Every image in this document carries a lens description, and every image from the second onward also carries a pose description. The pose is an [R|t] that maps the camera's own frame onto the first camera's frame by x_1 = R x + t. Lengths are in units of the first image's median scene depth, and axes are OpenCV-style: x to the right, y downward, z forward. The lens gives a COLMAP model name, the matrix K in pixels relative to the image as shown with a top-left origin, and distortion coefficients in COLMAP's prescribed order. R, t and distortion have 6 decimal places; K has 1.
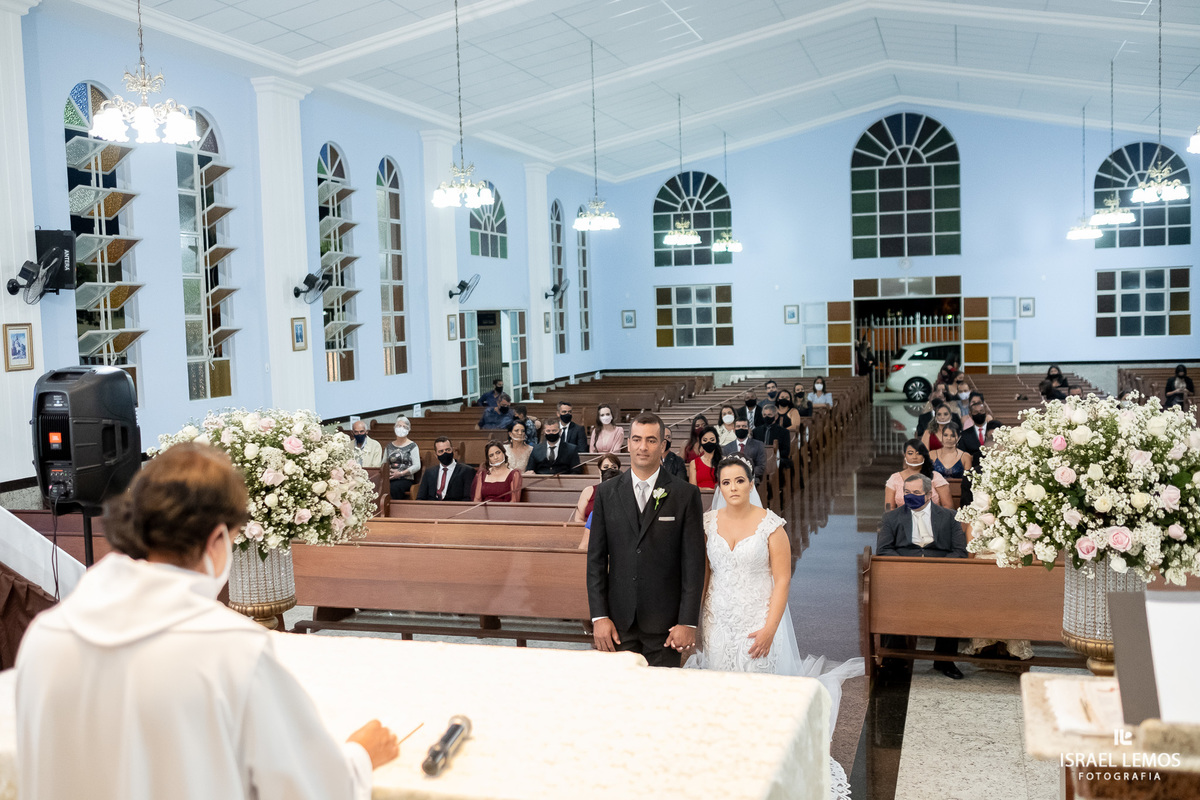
lens RADIAL K [[1222.9, 0, 593.8], [0, 1222.9, 397.1], [0, 0, 1]] dist [0.006503, 0.000000]
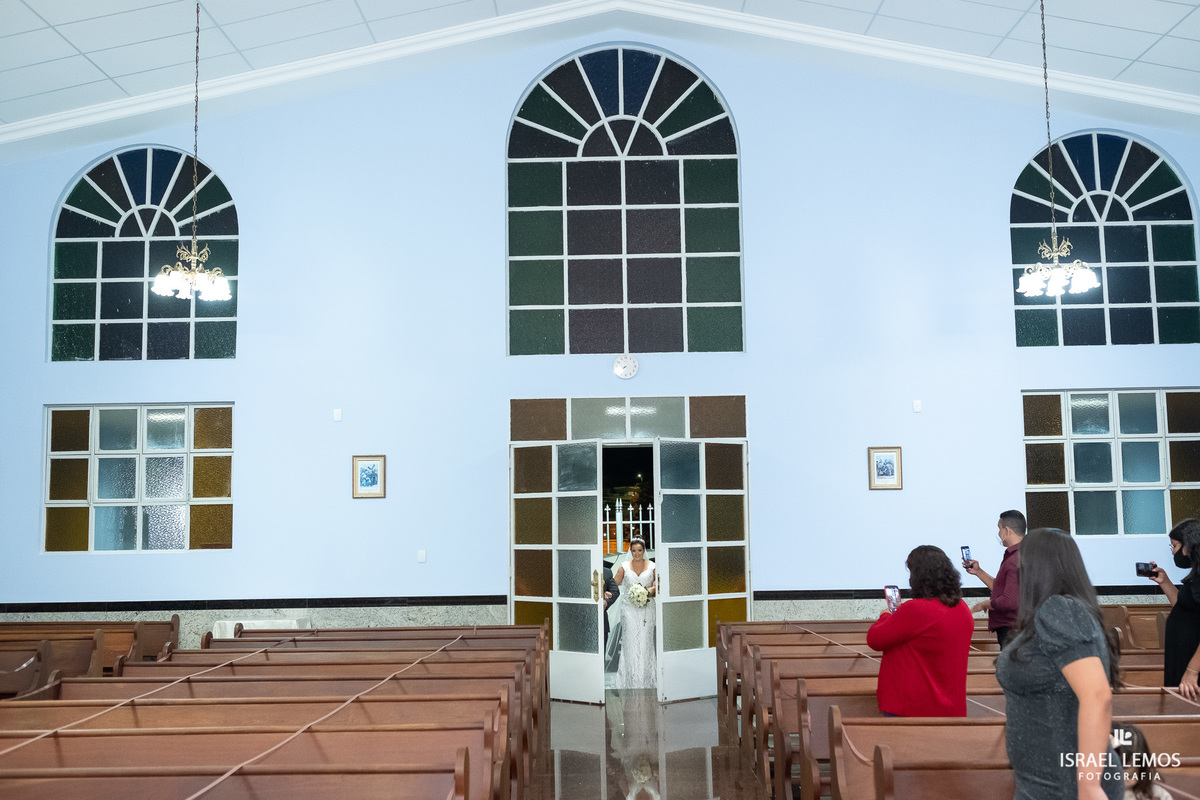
lens RADIAL K [[1222.9, 0, 601.3], [0, 1222.9, 397.4], [0, 0, 1]] dist [0.006503, 0.000000]
pose [[0.956033, 0.049041, 0.289131, 0.123456], [0.005004, 0.983047, -0.183287, -0.017015], [-0.293218, 0.176675, 0.939579, 0.614491]]
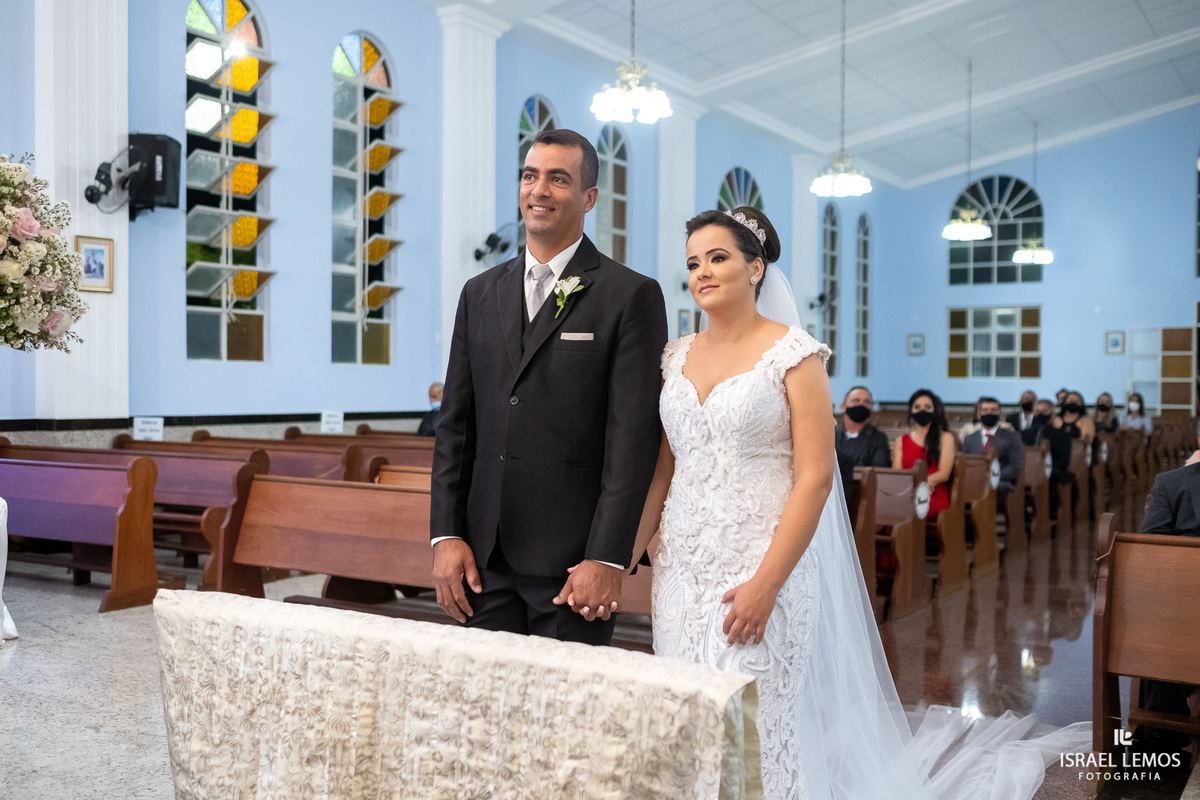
lens RADIAL K [[1222.9, 0, 598.1], [0, 1222.9, 396.4], [0, 0, 1]] dist [0.006503, 0.000000]
pose [[0.965695, 0.041748, -0.256303, 0.039534], [-0.055494, 0.997370, -0.046629, 0.030031], [0.253682, 0.059253, 0.965471, 0.113006]]
